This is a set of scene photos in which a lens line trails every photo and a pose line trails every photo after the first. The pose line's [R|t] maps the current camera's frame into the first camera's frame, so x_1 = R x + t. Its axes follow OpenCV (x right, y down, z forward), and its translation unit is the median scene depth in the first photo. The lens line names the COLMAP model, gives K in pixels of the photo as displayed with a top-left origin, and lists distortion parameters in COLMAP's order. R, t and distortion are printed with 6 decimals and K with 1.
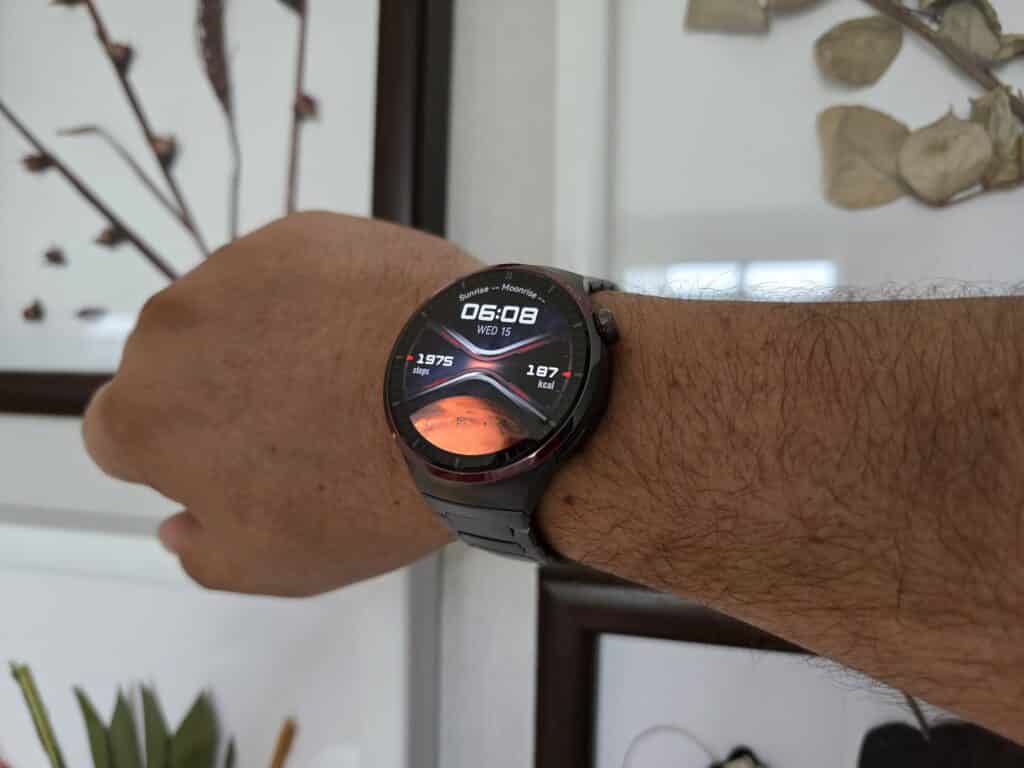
lens RADIAL K [[816.2, 0, 512.0], [0, 816.2, 384.0], [0, 0, 1]] dist [-0.010412, 0.002492]
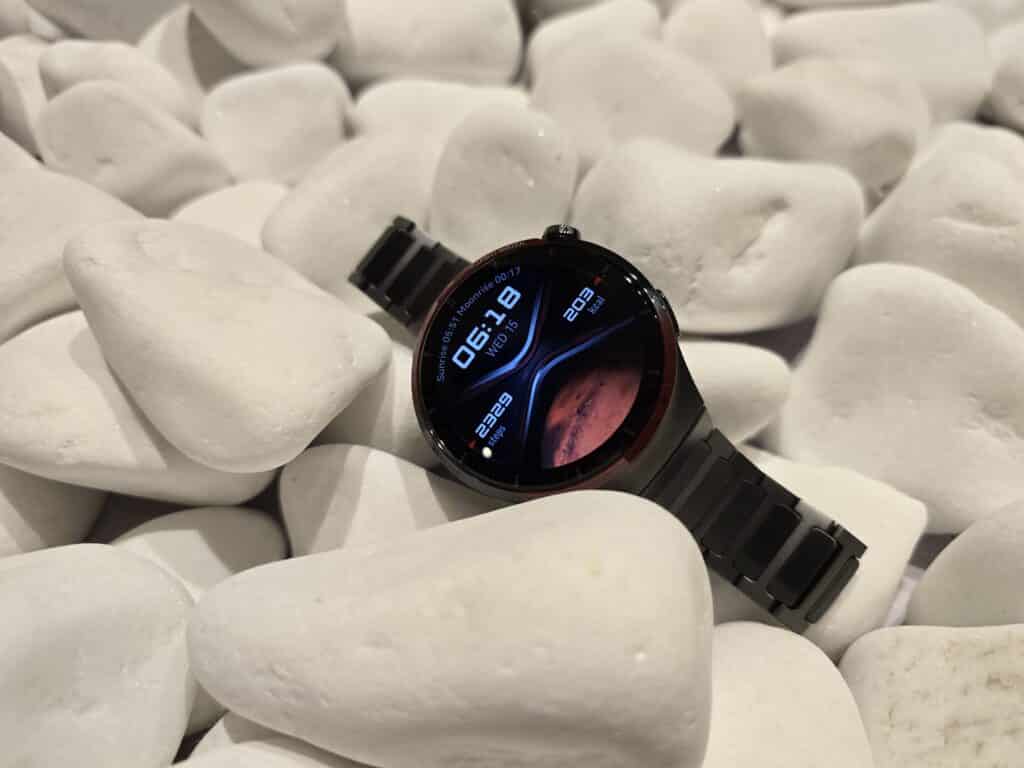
lens RADIAL K [[805.8, 0, 512.0], [0, 805.8, 384.0], [0, 0, 1]] dist [0.005018, -0.003895]
pose [[0.475996, -0.765816, 0.432380, -0.426441], [0.853691, 0.520470, -0.017968, -0.016023], [-0.211280, 0.377672, 0.901512, 0.242937]]
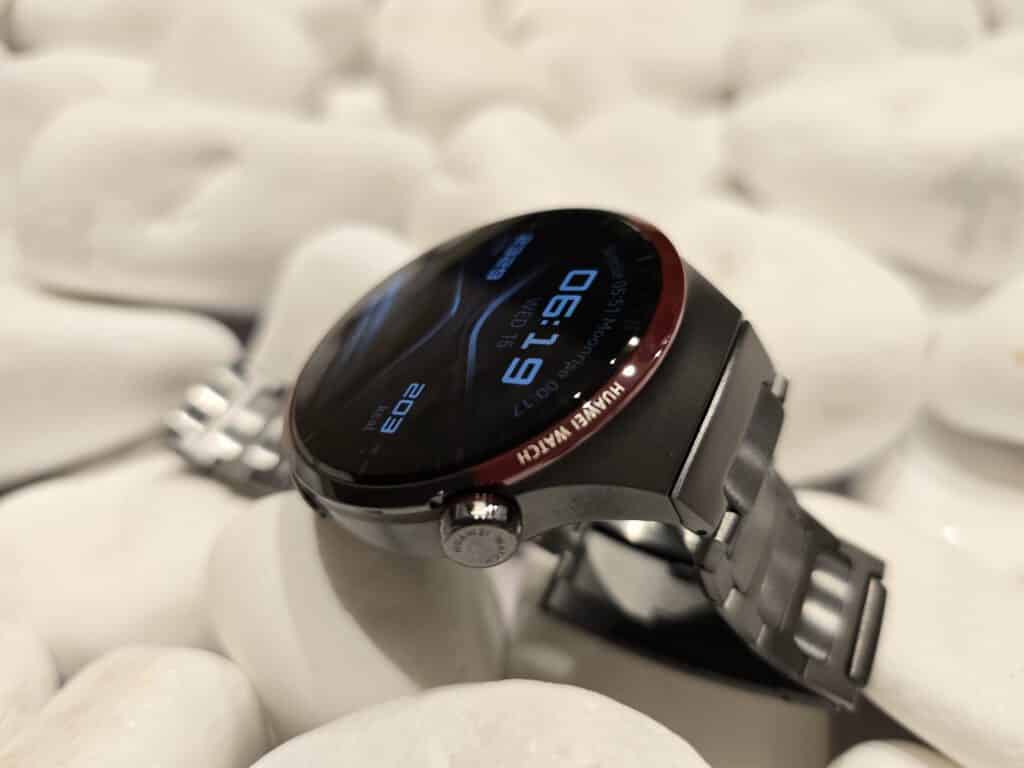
lens RADIAL K [[816.2, 0, 512.0], [0, 816.2, 384.0], [0, 0, 1]] dist [-0.010412, 0.002492]
pose [[-0.054045, 0.908474, -0.414433, 0.223197], [-0.639798, 0.287147, 0.712885, -0.414064], [0.766641, 0.303682, 0.565720, 0.723021]]
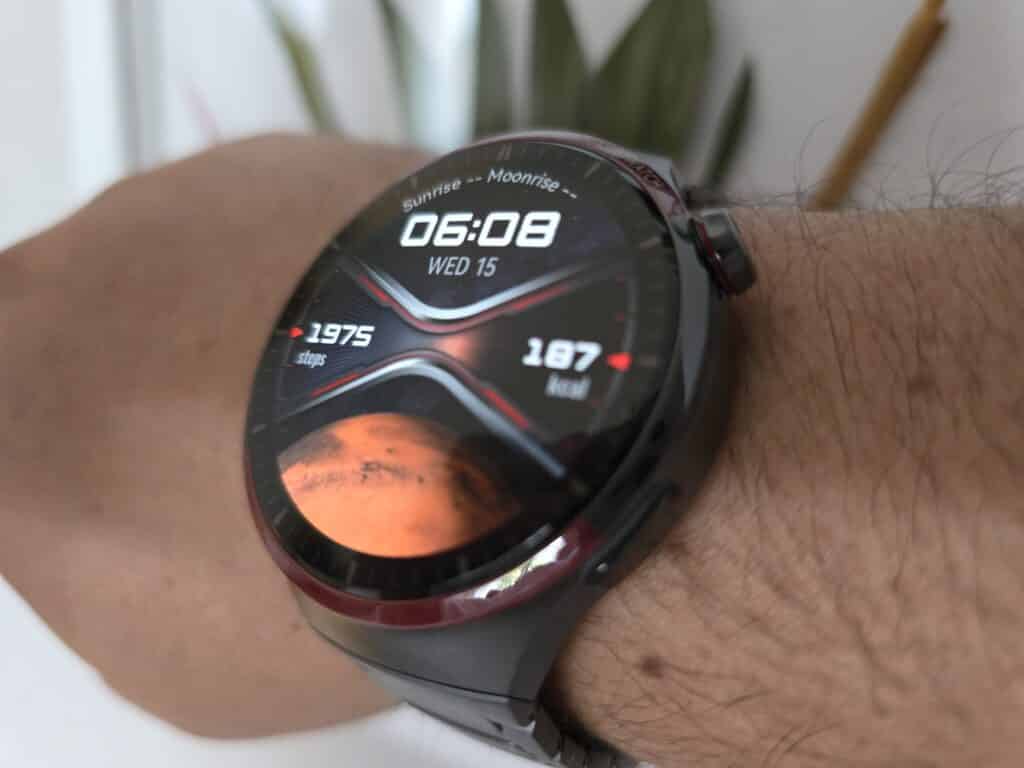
lens RADIAL K [[816.2, 0, 512.0], [0, 816.2, 384.0], [0, 0, 1]] dist [-0.010412, 0.002492]
pose [[0.990721, 0.009257, -0.135597, 0.065505], [-0.013524, 0.999441, -0.030578, 0.011450], [0.135238, 0.032128, 0.990292, 0.568949]]
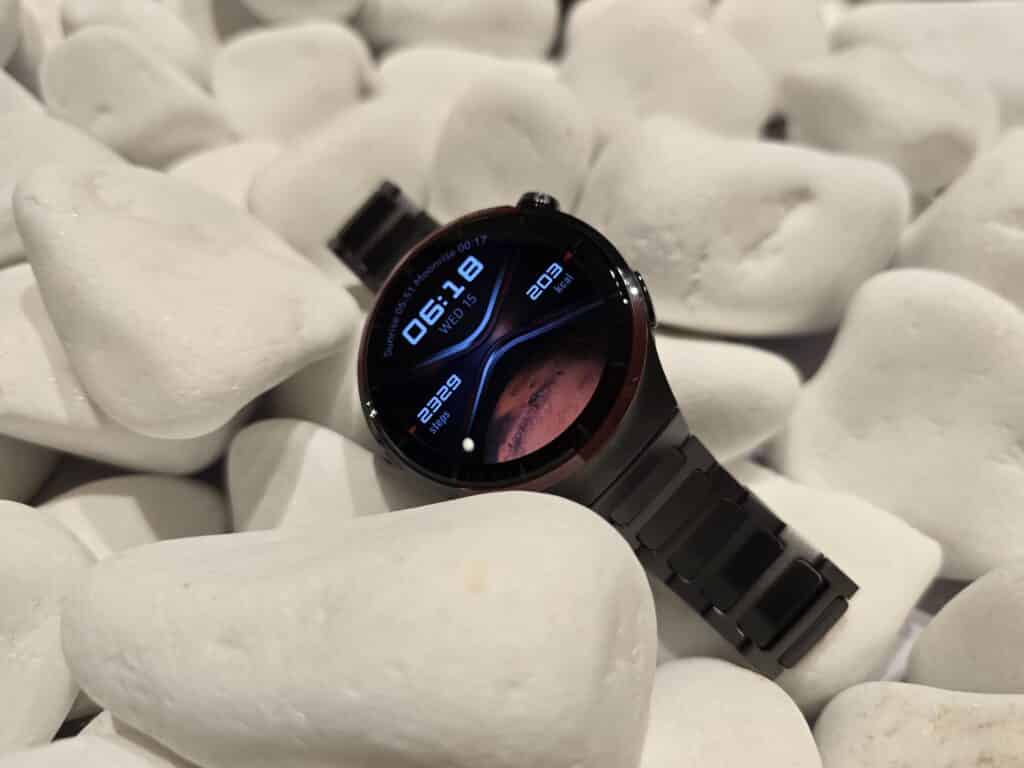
lens RADIAL K [[816.2, 0, 512.0], [0, 816.2, 384.0], [0, 0, 1]] dist [-0.010412, 0.002492]
pose [[0.564566, -0.723264, 0.397687, -0.349226], [0.805232, 0.588460, -0.072909, 0.071289], [-0.181291, 0.361392, 0.914620, 0.308832]]
